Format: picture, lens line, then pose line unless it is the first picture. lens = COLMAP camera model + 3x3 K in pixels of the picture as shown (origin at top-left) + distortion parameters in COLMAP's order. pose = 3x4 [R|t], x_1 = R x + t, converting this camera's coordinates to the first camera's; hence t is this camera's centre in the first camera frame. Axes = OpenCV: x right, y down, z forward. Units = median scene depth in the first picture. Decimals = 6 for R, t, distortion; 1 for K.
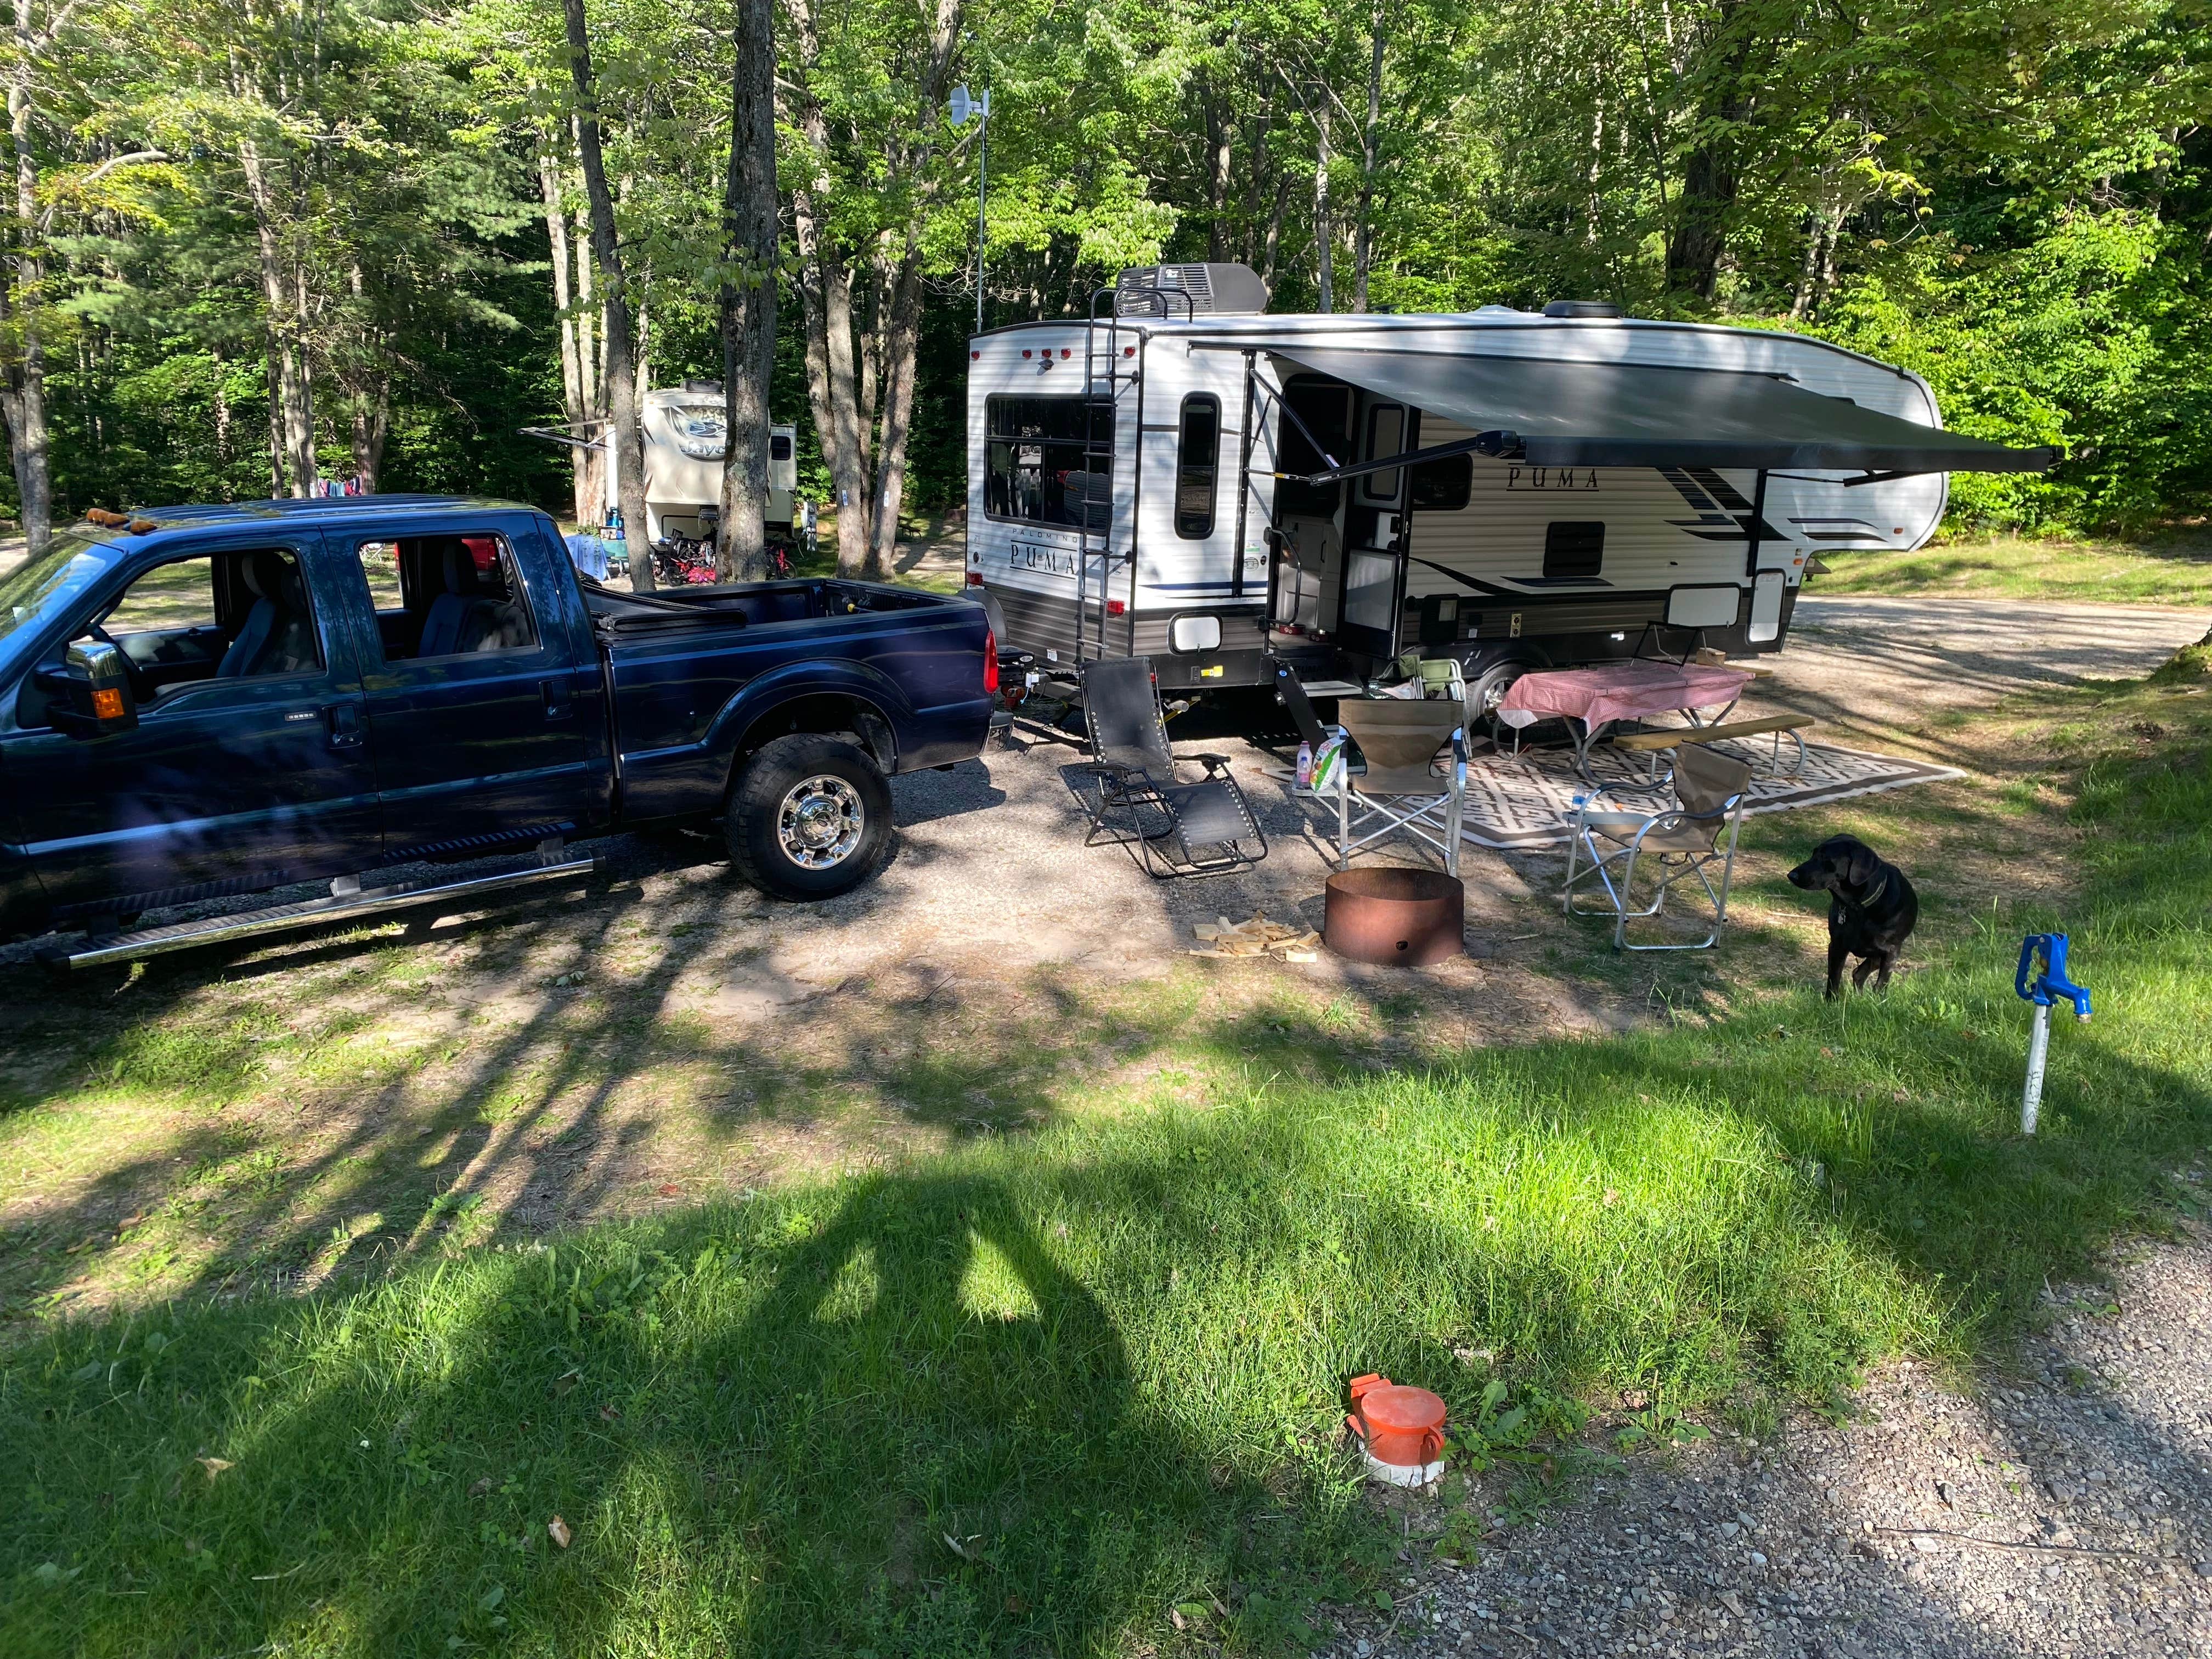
lens RADIAL K [[1627.0, 0, 1106.0], [0, 1627.0, 829.5], [0, 0, 1]] dist [0.024925, -0.029203]
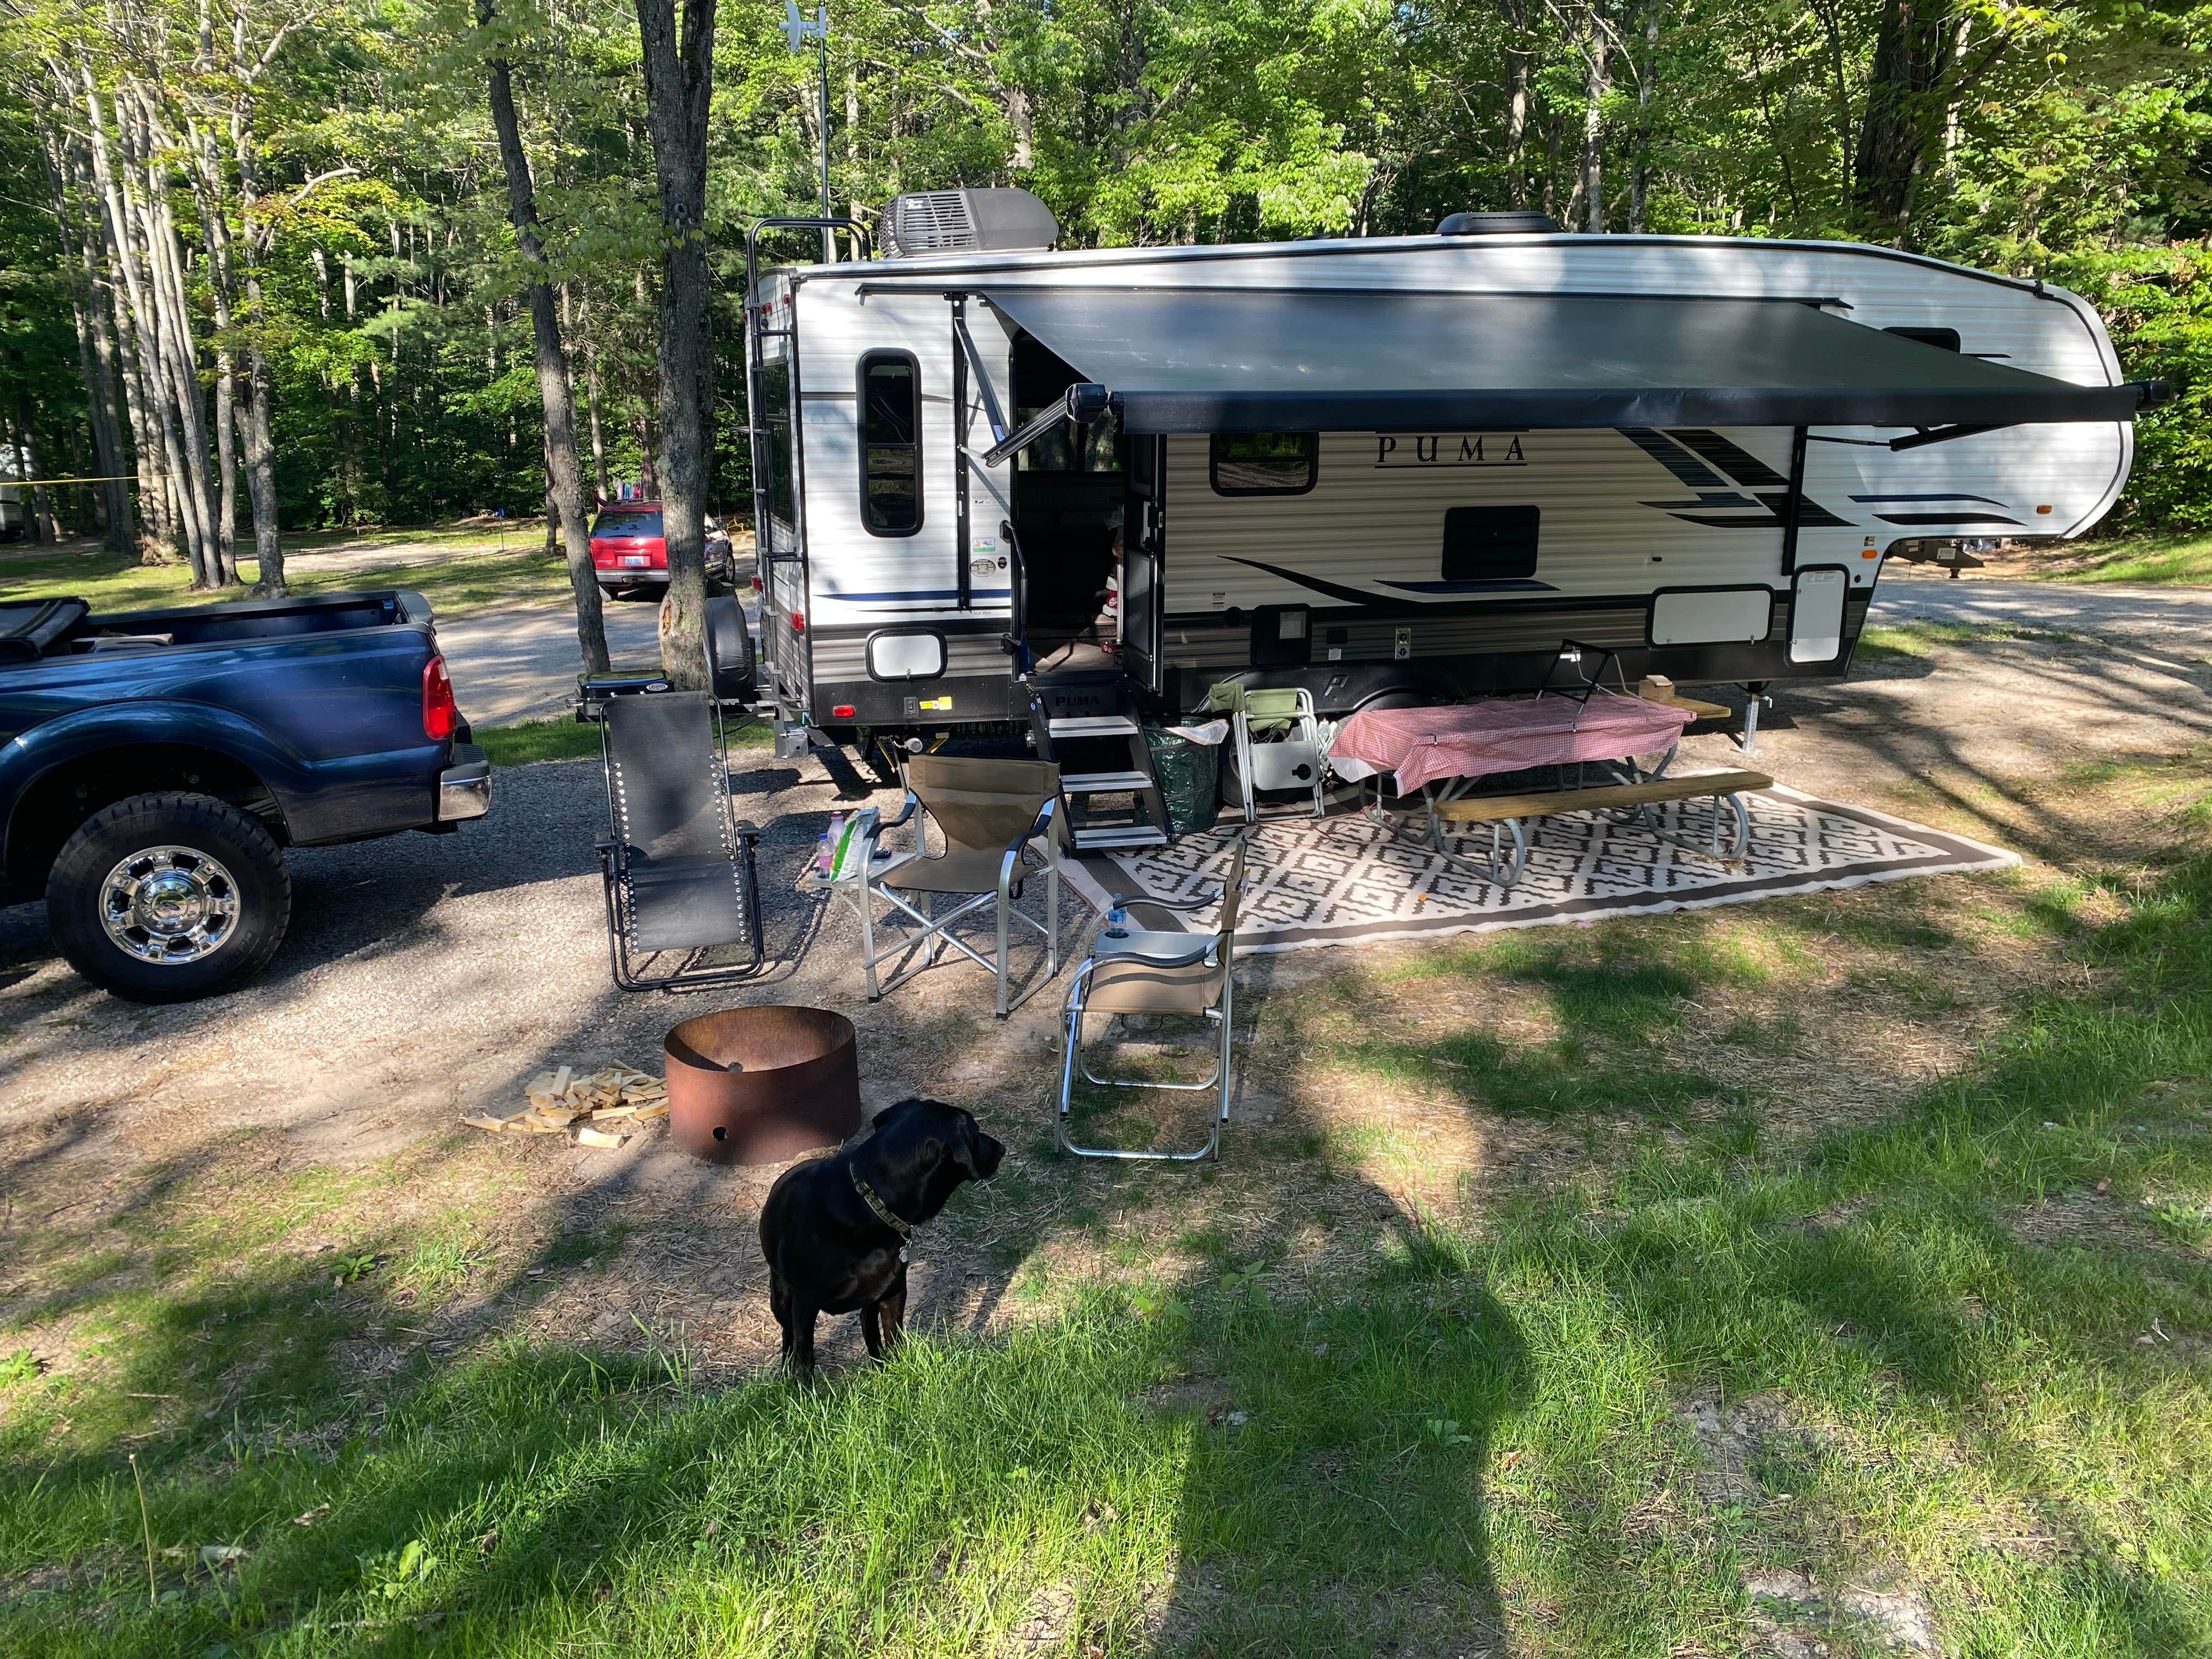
lens RADIAL K [[1627.0, 0, 1106.0], [0, 1627.0, 829.5], [0, 0, 1]] dist [0.024925, -0.029203]
pose [[0.969852, 0.030881, -0.241732, 0.314055], [-0.029273, 0.999519, 0.010239, -0.043166], [0.241932, -0.002854, 0.970289, 0.232558]]
